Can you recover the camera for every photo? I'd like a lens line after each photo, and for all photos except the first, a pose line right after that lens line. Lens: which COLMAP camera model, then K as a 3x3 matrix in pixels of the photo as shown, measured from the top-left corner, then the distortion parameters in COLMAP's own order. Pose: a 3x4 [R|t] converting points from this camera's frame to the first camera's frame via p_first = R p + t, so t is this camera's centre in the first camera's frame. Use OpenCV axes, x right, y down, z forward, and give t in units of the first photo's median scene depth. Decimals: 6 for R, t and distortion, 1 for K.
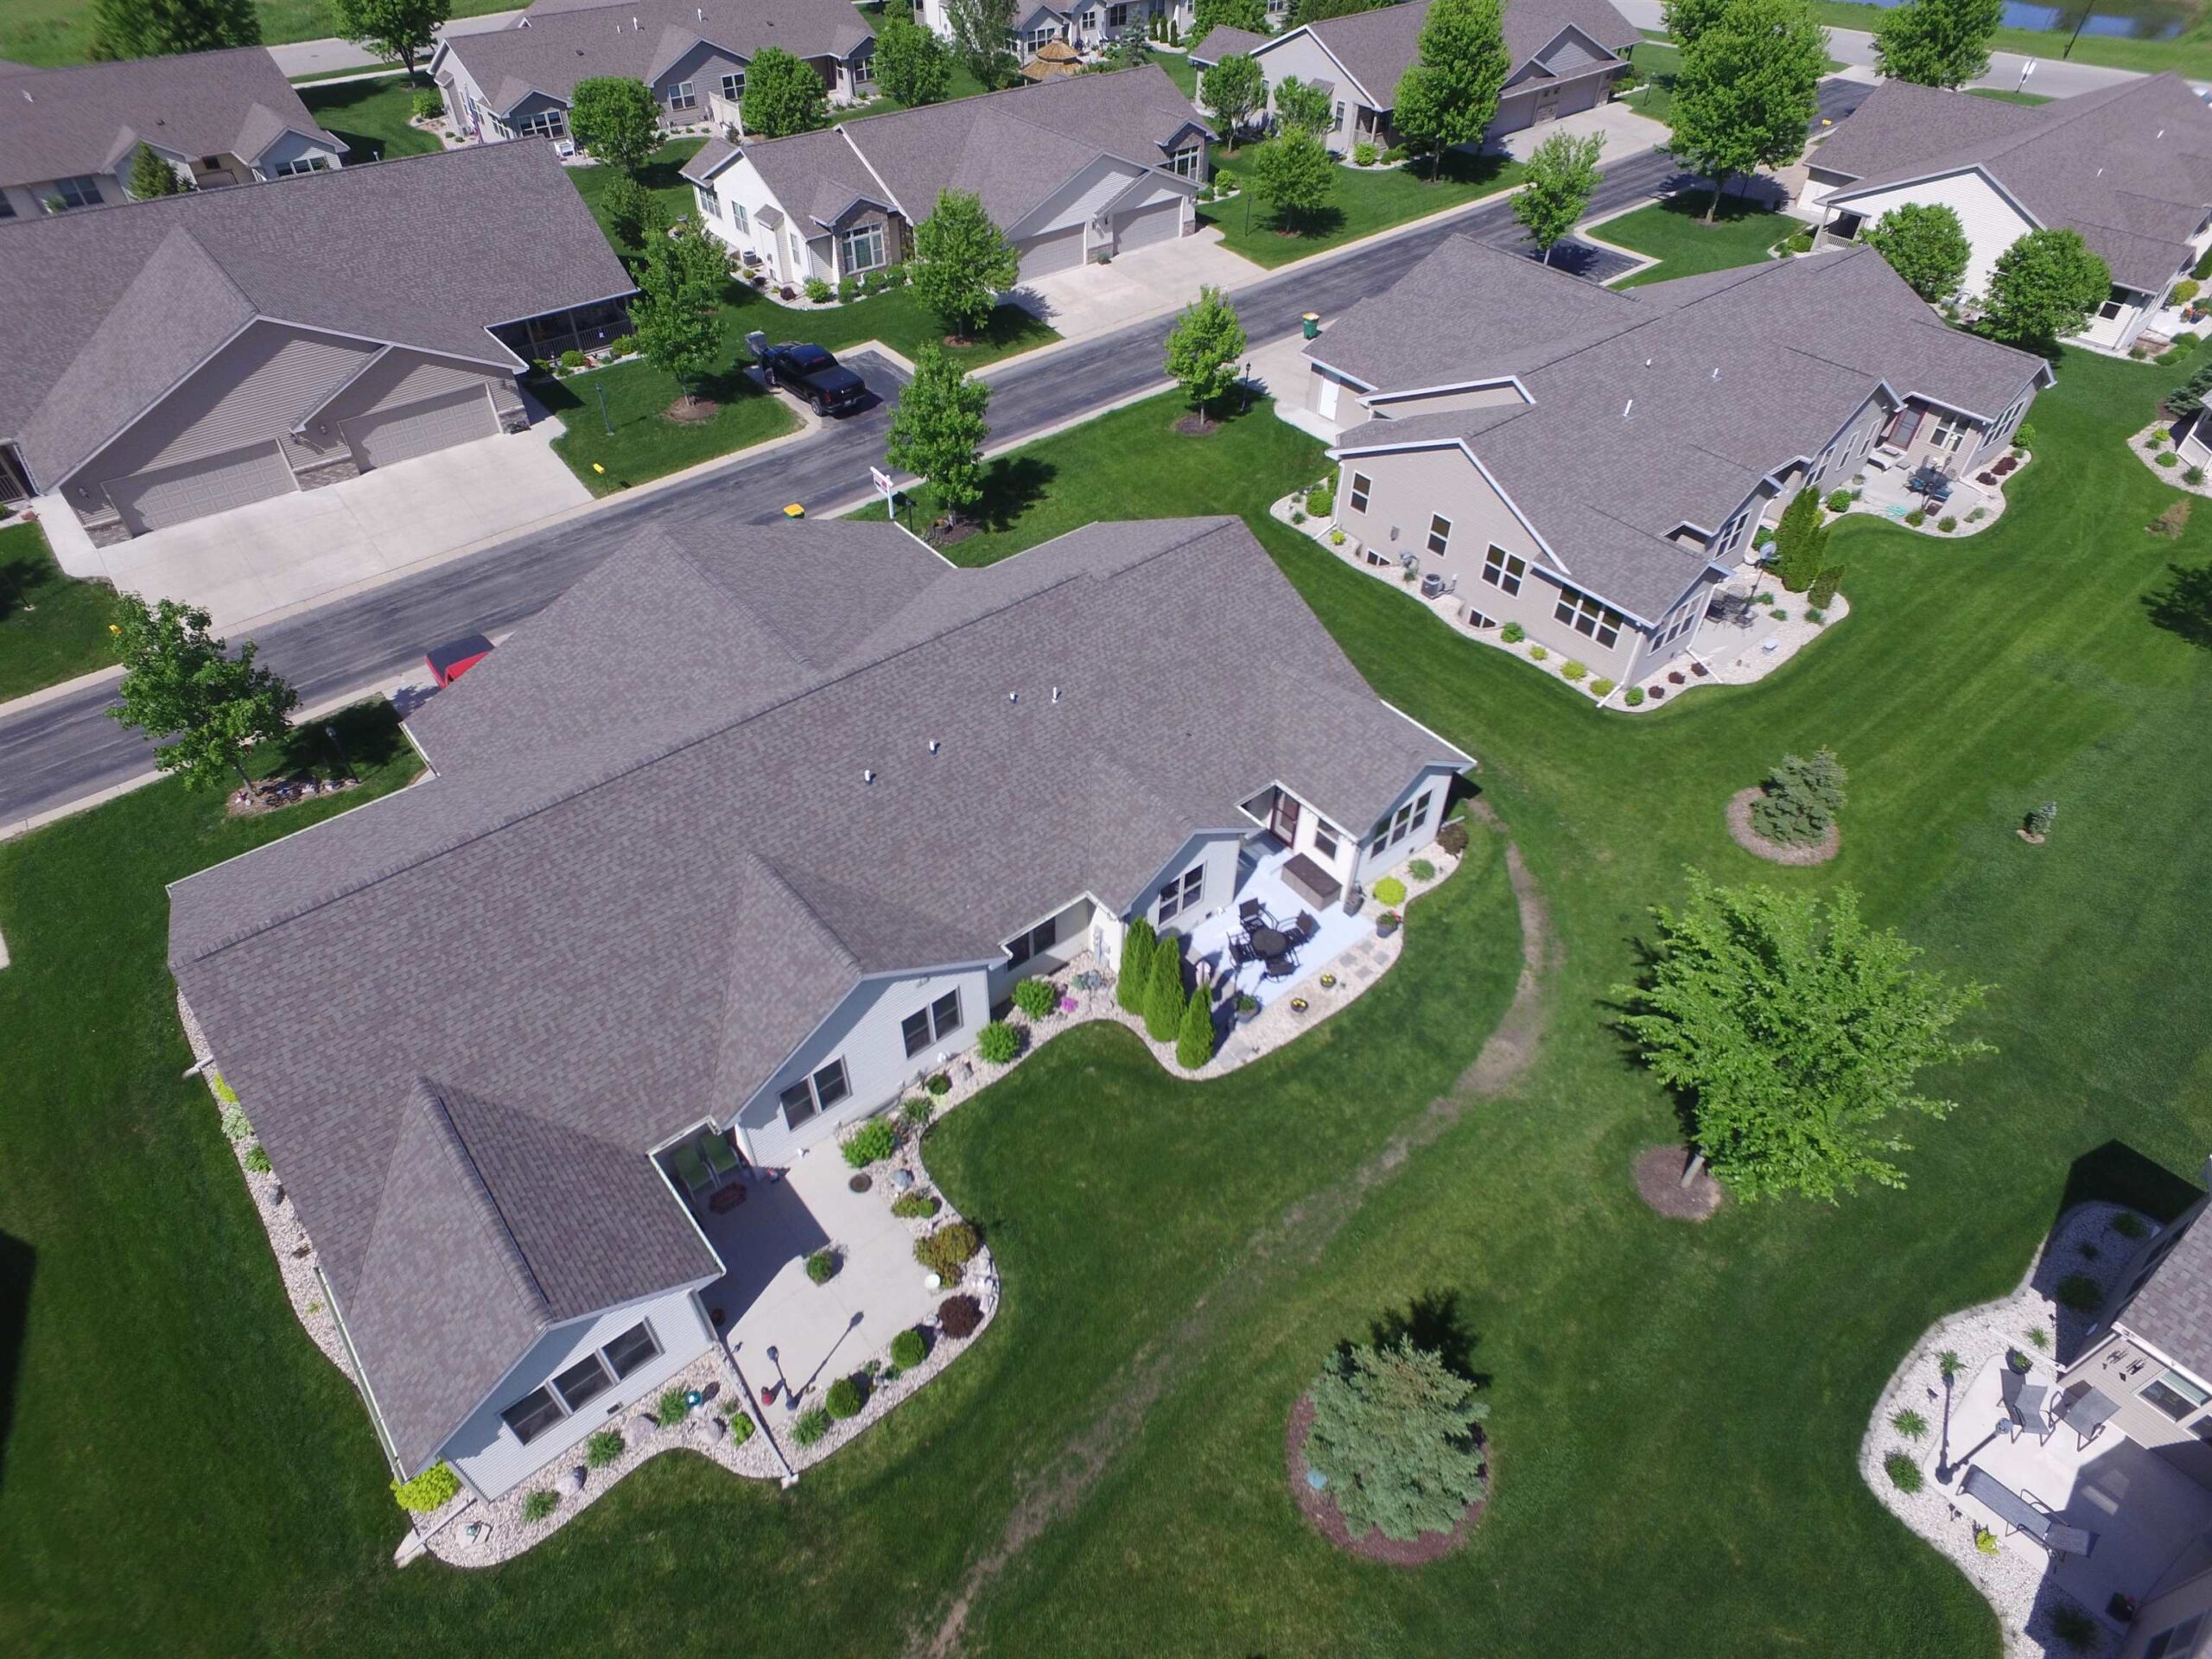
lens RADIAL K [[1271.0, 0, 1110.1], [0, 1271.0, 830.4], [0, 0, 1]] dist [-0.004847, 0.005023]
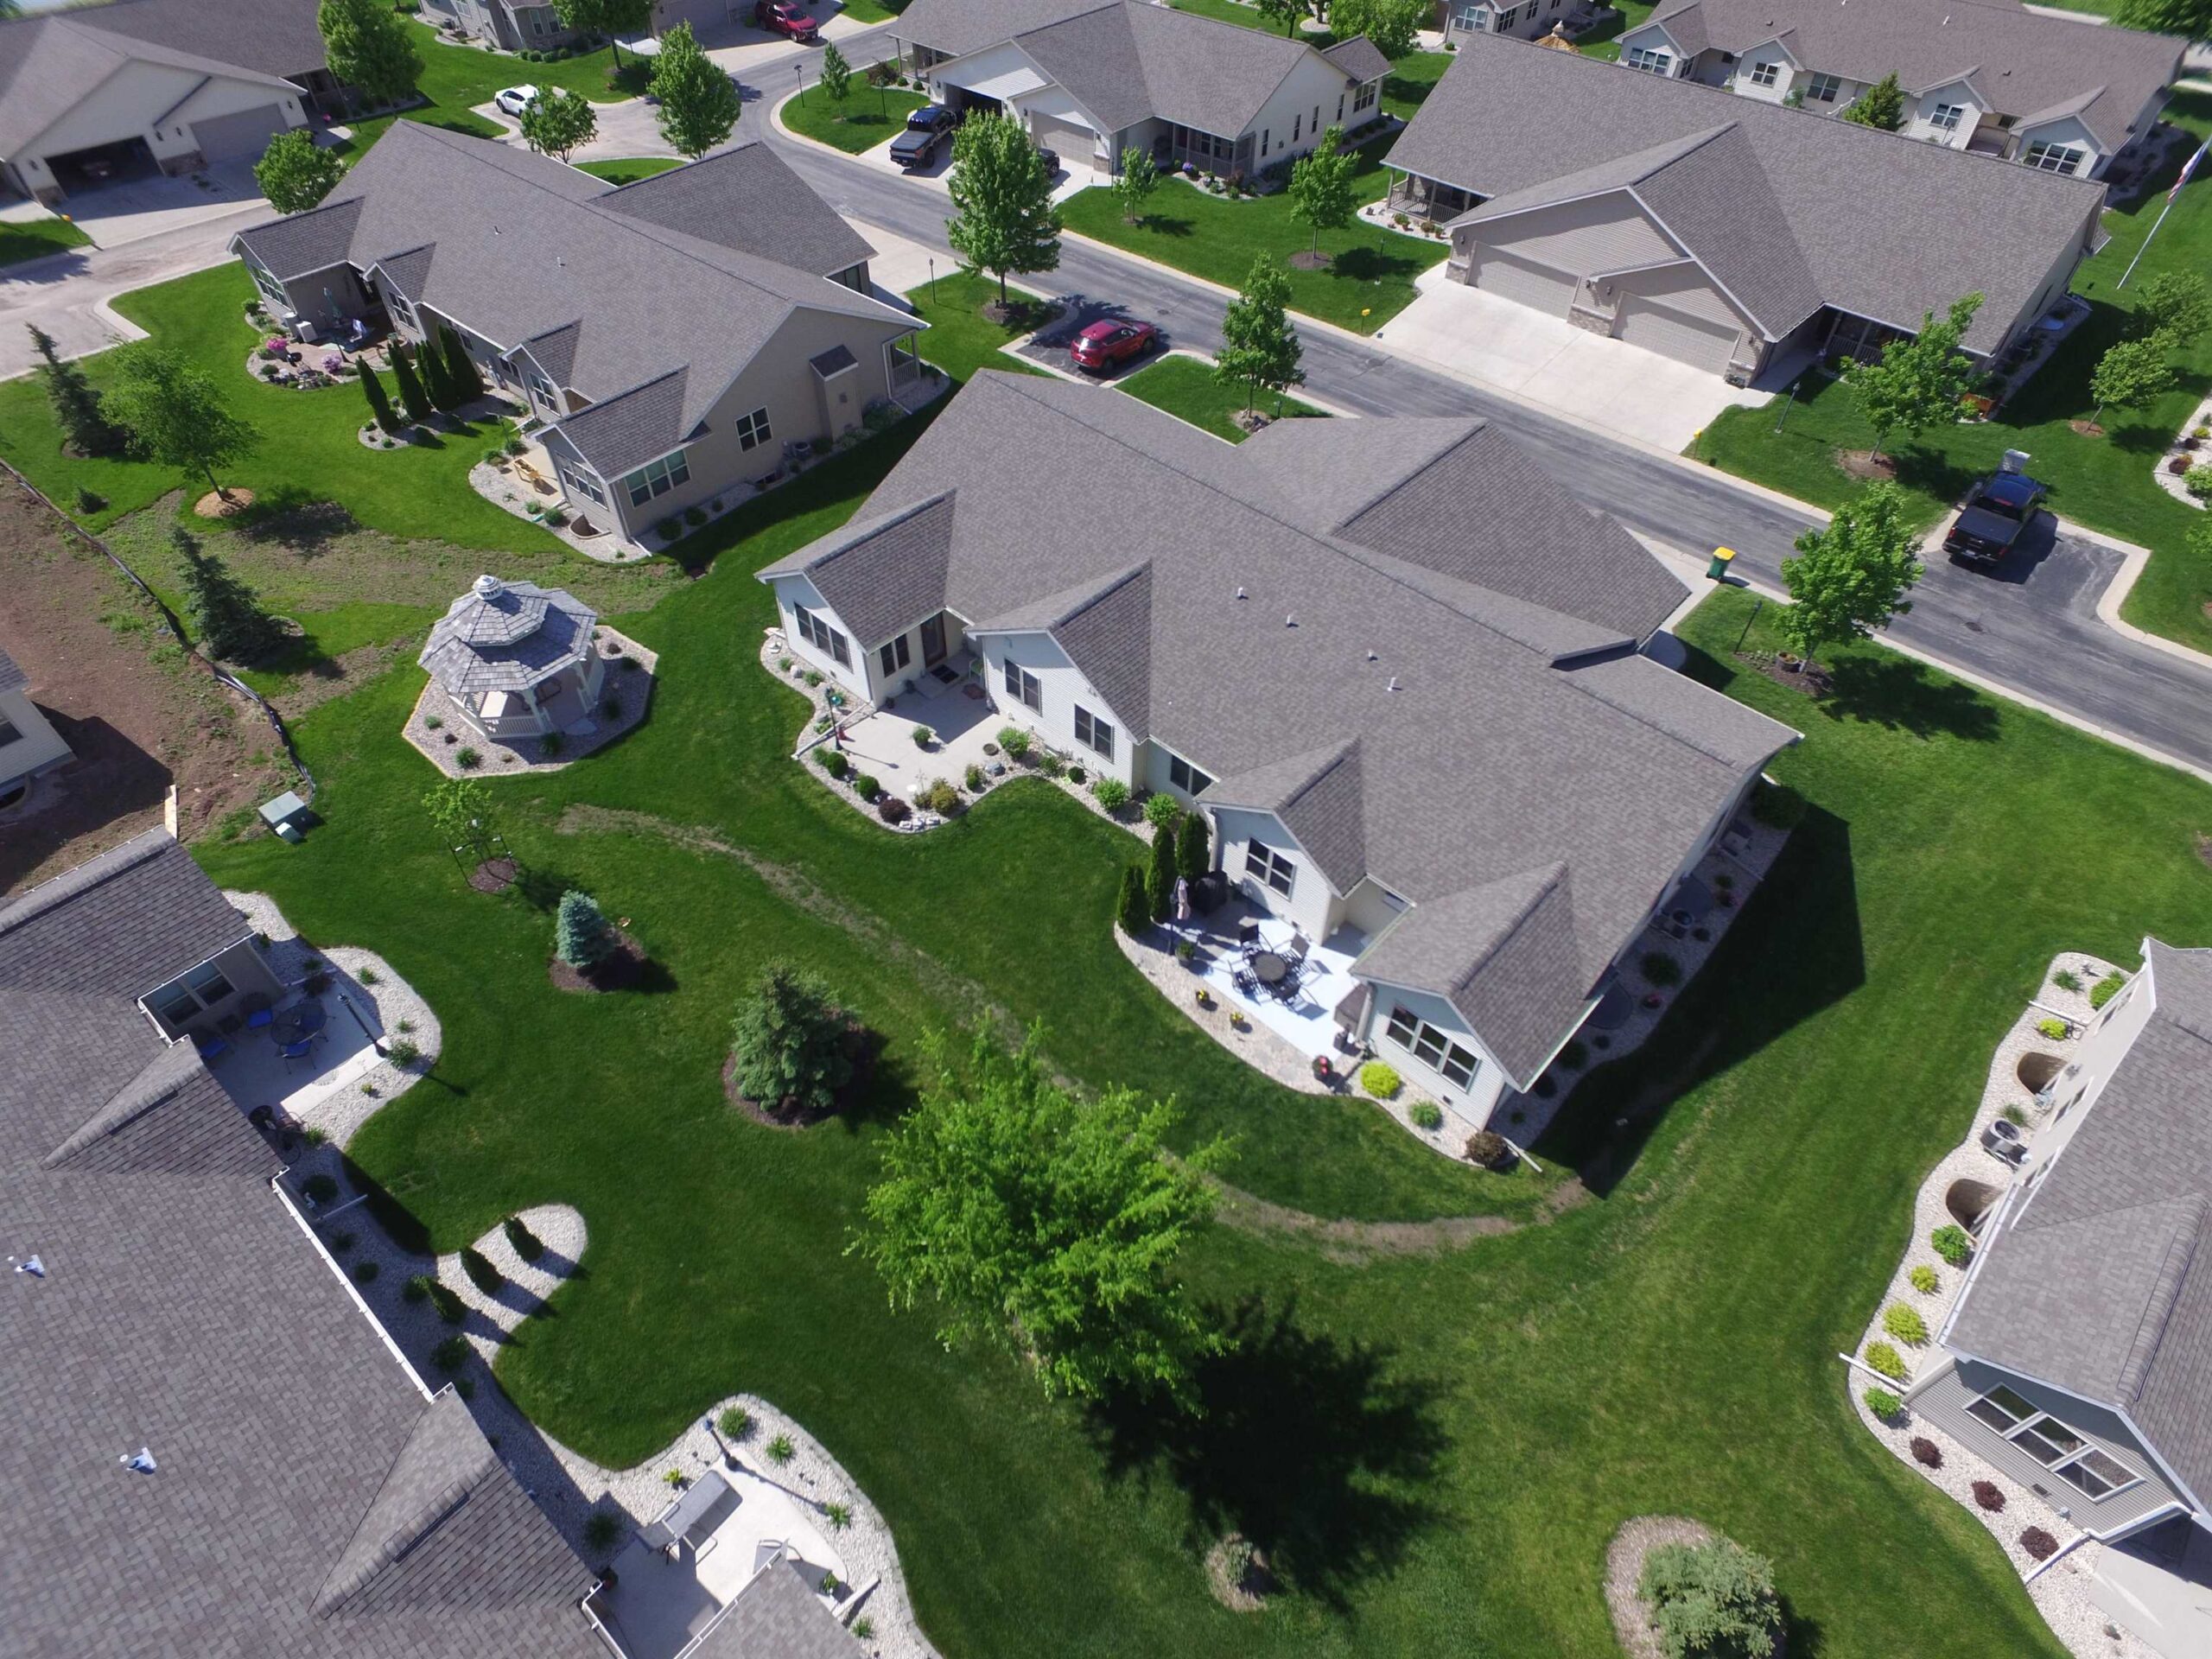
lens RADIAL K [[1271.0, 0, 1108.9], [0, 1271.0, 824.9], [0, 0, 1]] dist [-0.004847, 0.005023]
pose [[0.119175, 0.715046, -0.688844, 0.750768], [-0.691182, 0.557821, 0.459459, -0.369195], [0.712786, 0.421361, 0.560706, 0.279369]]
